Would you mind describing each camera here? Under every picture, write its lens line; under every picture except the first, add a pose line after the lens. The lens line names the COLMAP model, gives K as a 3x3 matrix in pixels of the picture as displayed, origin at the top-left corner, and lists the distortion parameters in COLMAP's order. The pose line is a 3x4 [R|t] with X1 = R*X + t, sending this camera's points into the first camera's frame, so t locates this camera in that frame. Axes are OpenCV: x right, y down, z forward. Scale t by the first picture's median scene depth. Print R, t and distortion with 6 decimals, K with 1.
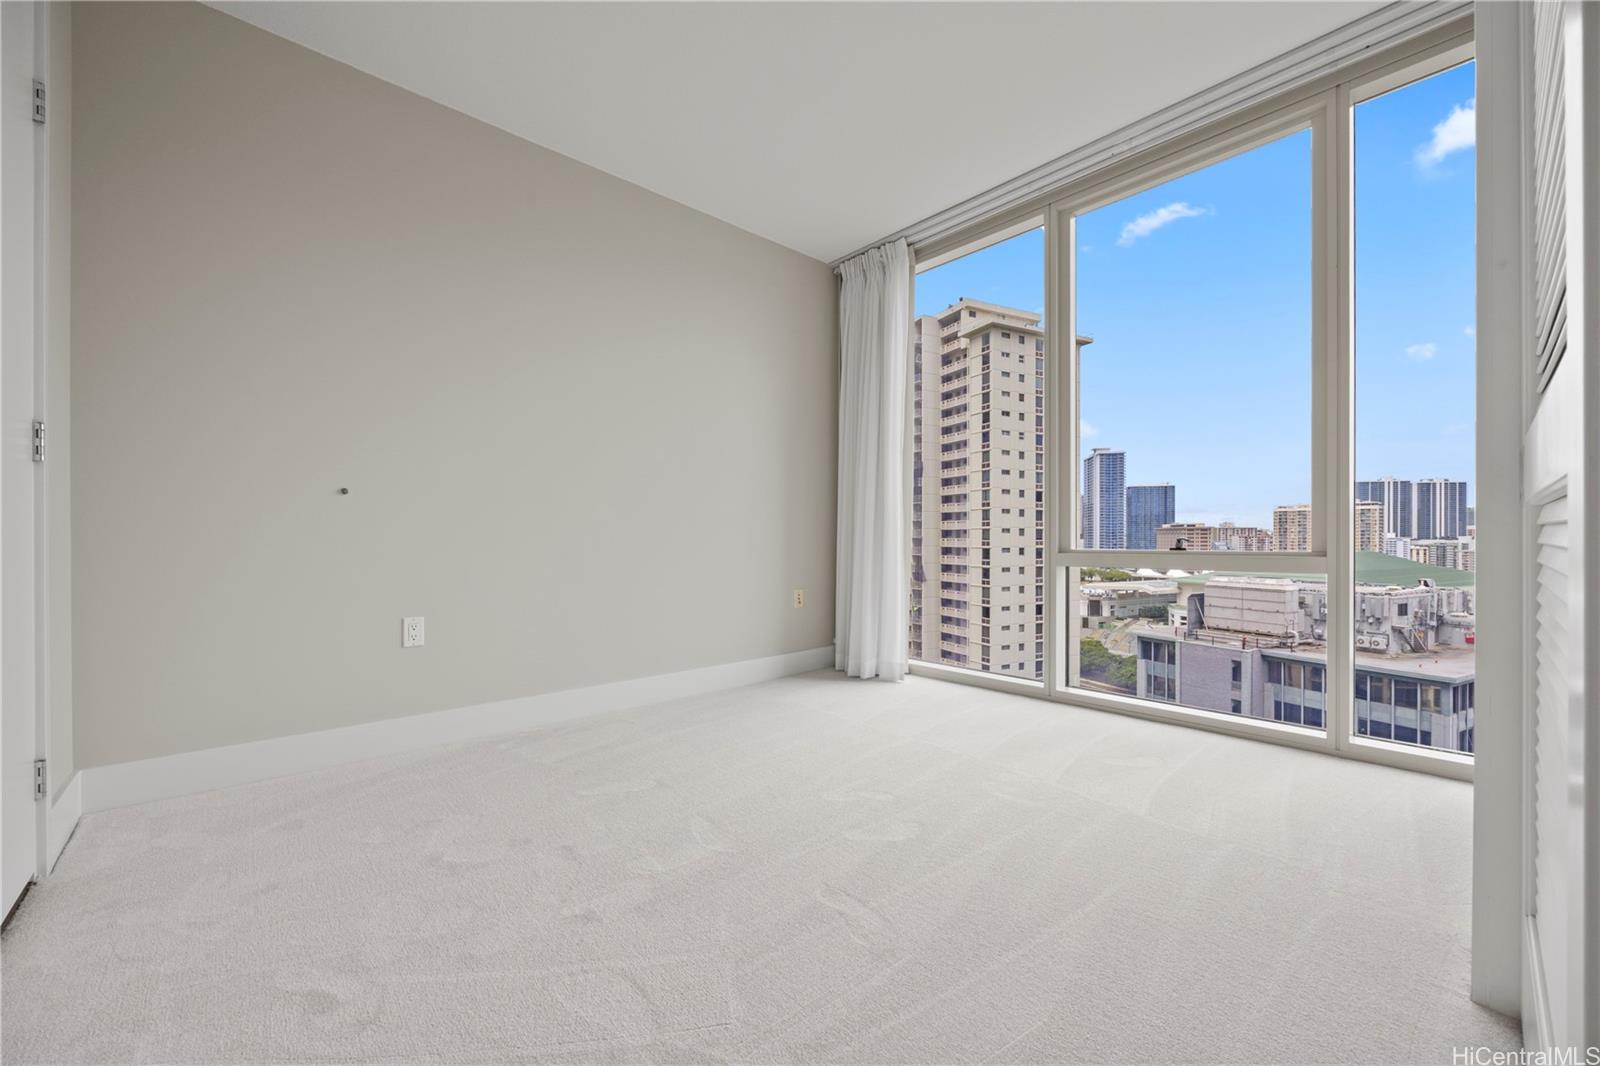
lens RADIAL K [[622.1, 0, 800.6], [0, 622.1, 536.5], [0, 0, 1]] dist [-0.000308, 0.000558]
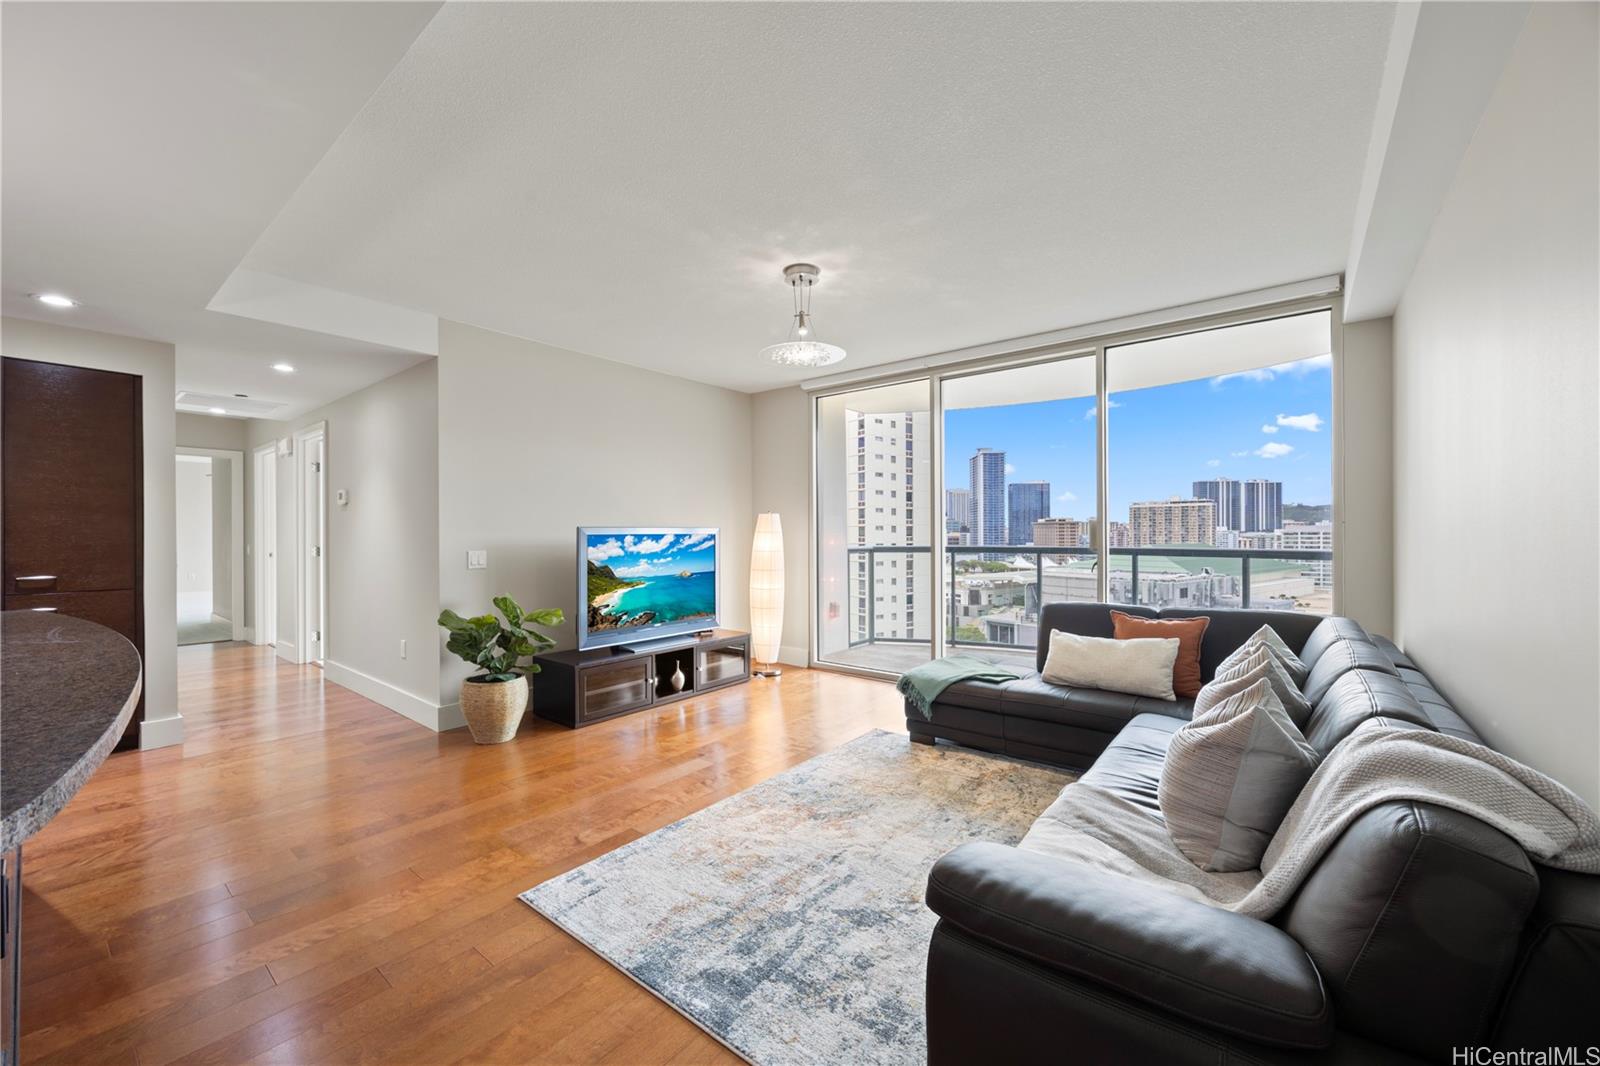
lens RADIAL K [[622.1, 0, 800.3], [0, 622.1, 525.6], [0, 0, 1]] dist [-0.000308, 0.000558]
pose [[0.987399, -0.001769, 0.158241, 0.018267], [0.003147, 0.999959, -0.008460, -0.004627], [-0.158219, 0.008852, 0.987364, -0.060445]]
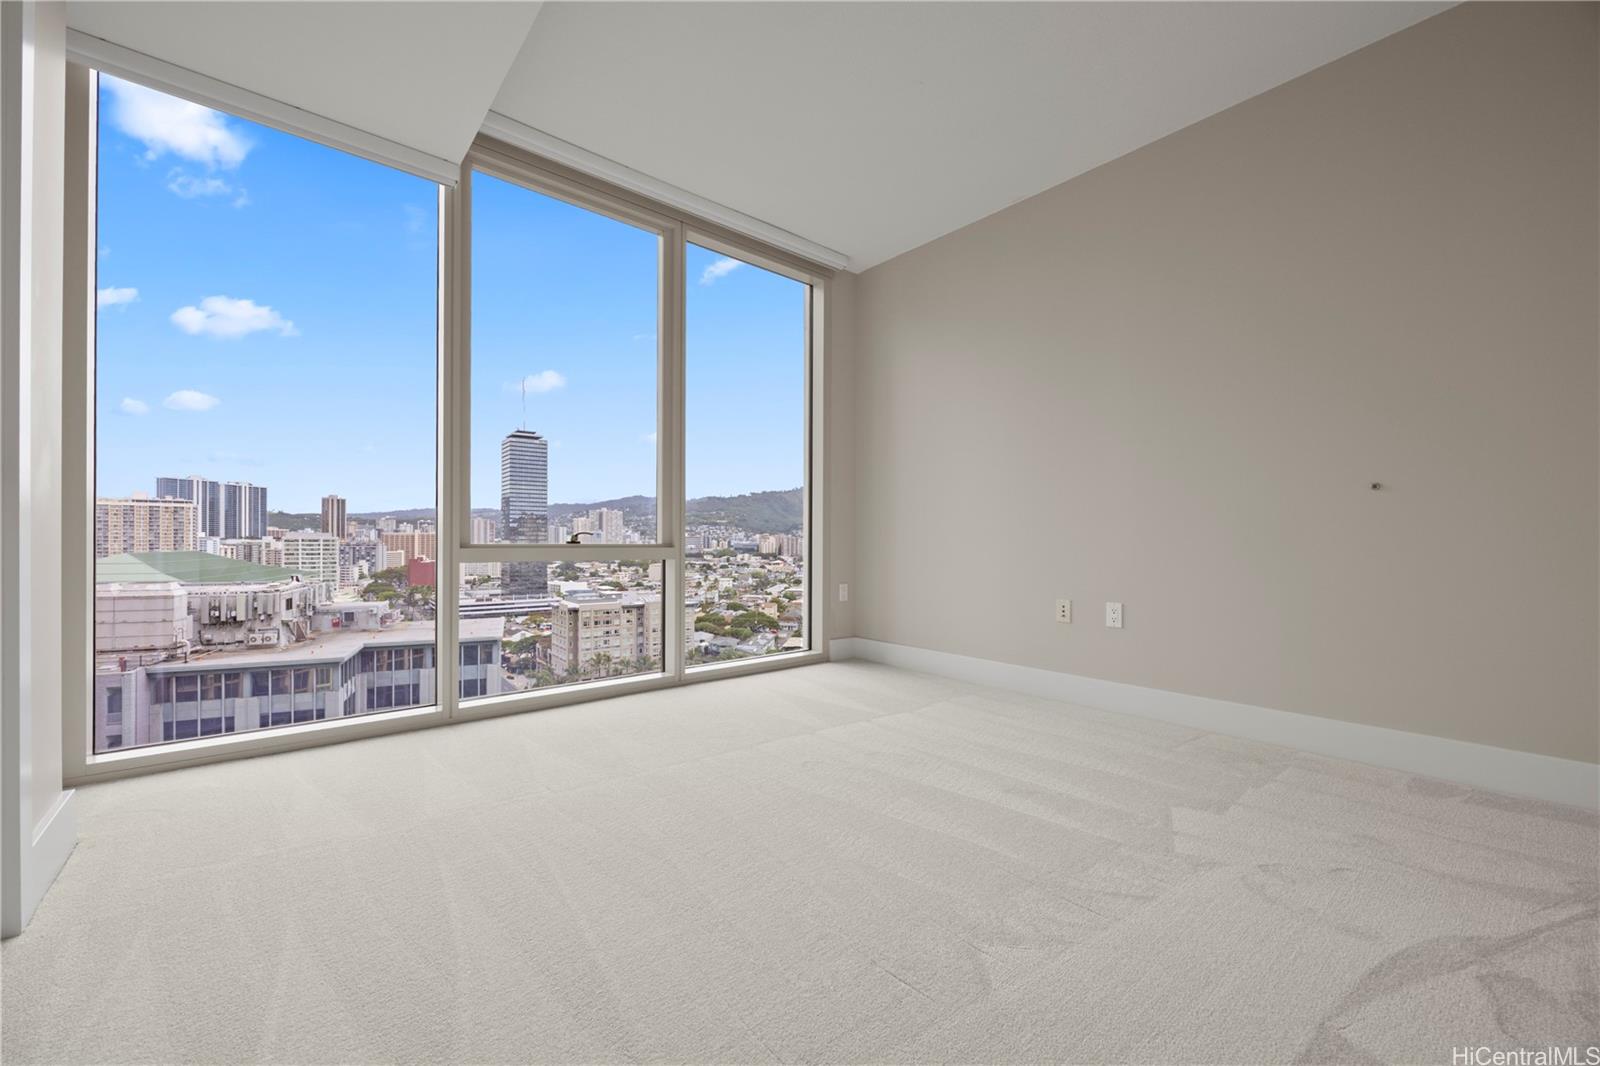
lens RADIAL K [[622.1, 0, 798.4], [0, 622.1, 547.4], [0, 0, 1]] dist [-0.000308, 0.000558]
pose [[0.043373, -0.009855, 0.999010, -0.043463], [-0.008602, 0.999911, 0.010237, 0.001149], [-0.999022, -0.009038, 0.043285, 0.049833]]
